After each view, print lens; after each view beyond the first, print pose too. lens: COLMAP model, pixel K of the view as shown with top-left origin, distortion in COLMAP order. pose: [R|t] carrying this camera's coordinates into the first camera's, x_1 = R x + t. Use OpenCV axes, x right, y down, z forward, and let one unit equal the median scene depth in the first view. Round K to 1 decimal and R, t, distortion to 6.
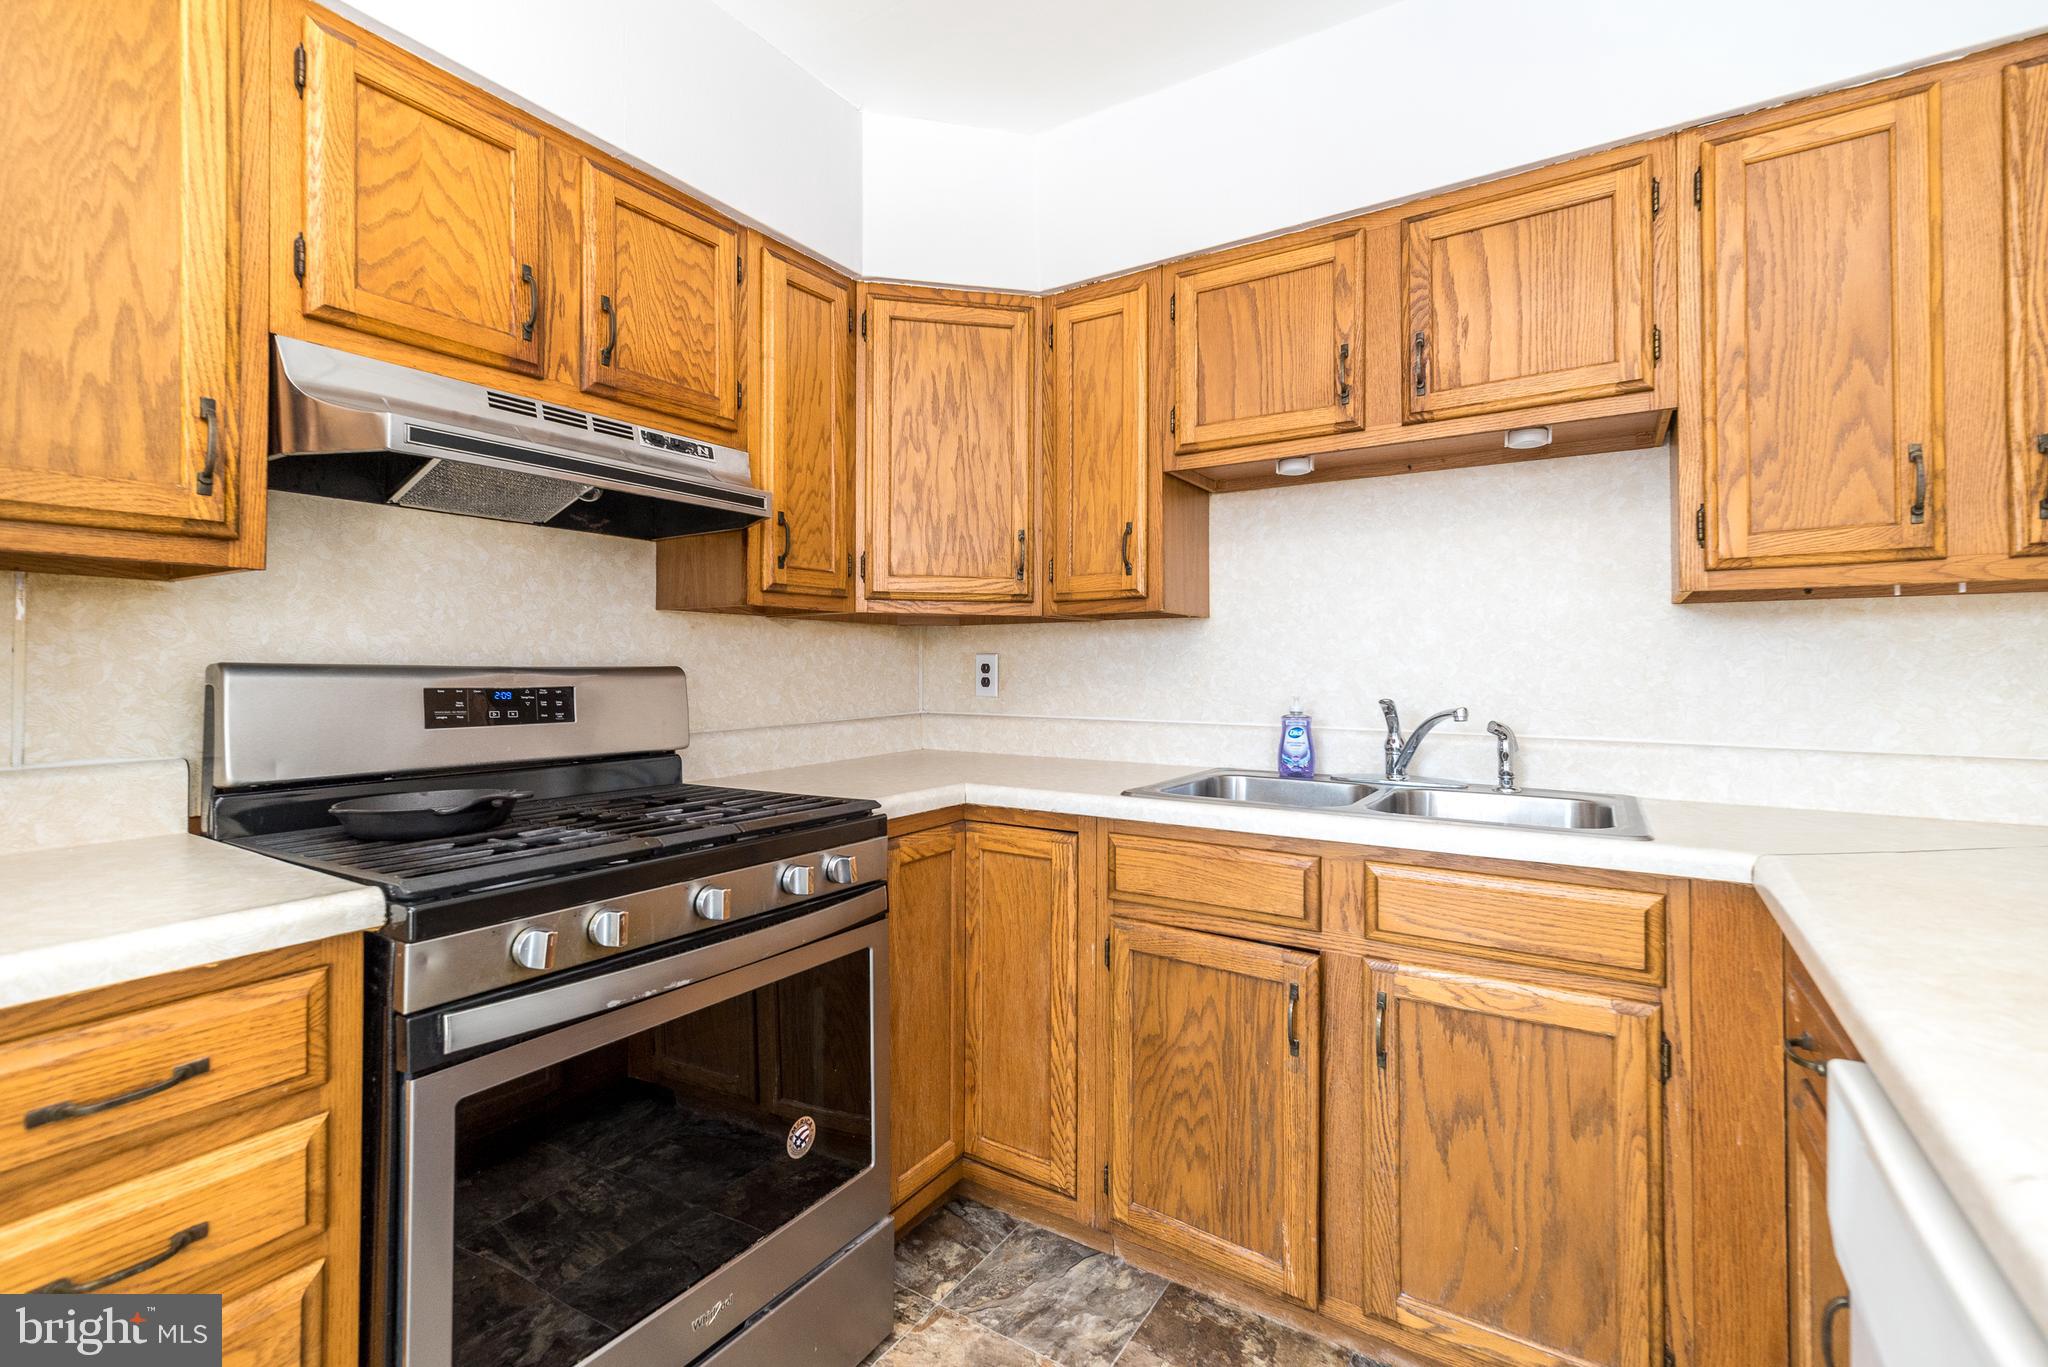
lens RADIAL K [[903.5, 0, 1032.2], [0, 903.5, 665.5], [0, 0, 1]] dist [0.004434, 0.001093]
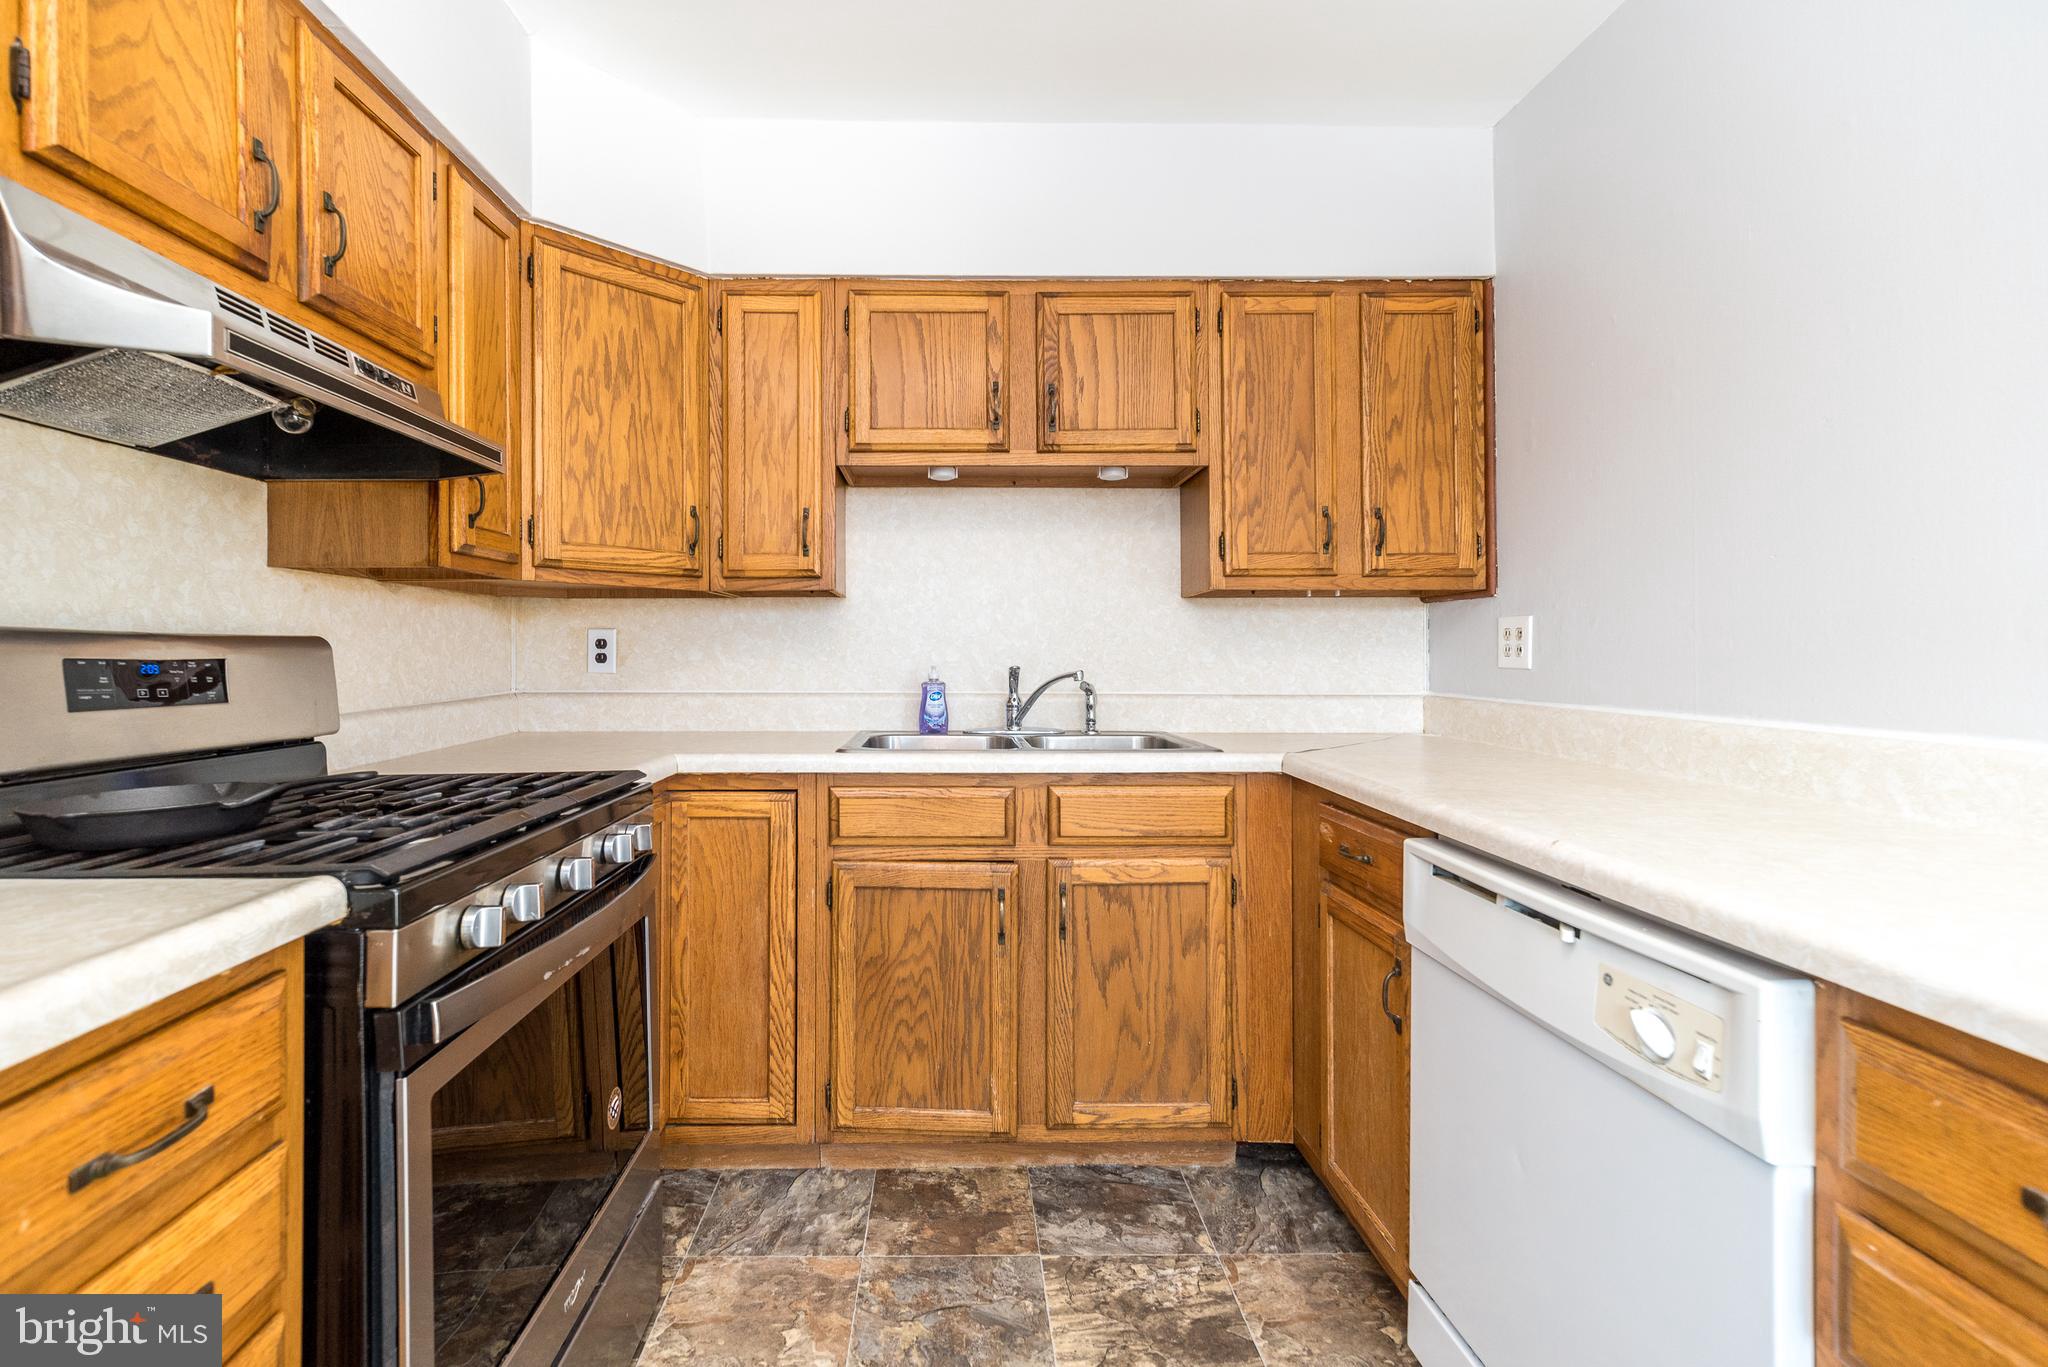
lens RADIAL K [[903.5, 0, 988.4], [0, 903.5, 659.2], [0, 0, 1]] dist [0.004434, 0.001093]
pose [[0.835472, -0.006835, 0.549491, -0.390238], [0.000846, 0.999937, 0.011151, 0.015681], [-0.549533, -0.008851, 0.835425, -0.044018]]
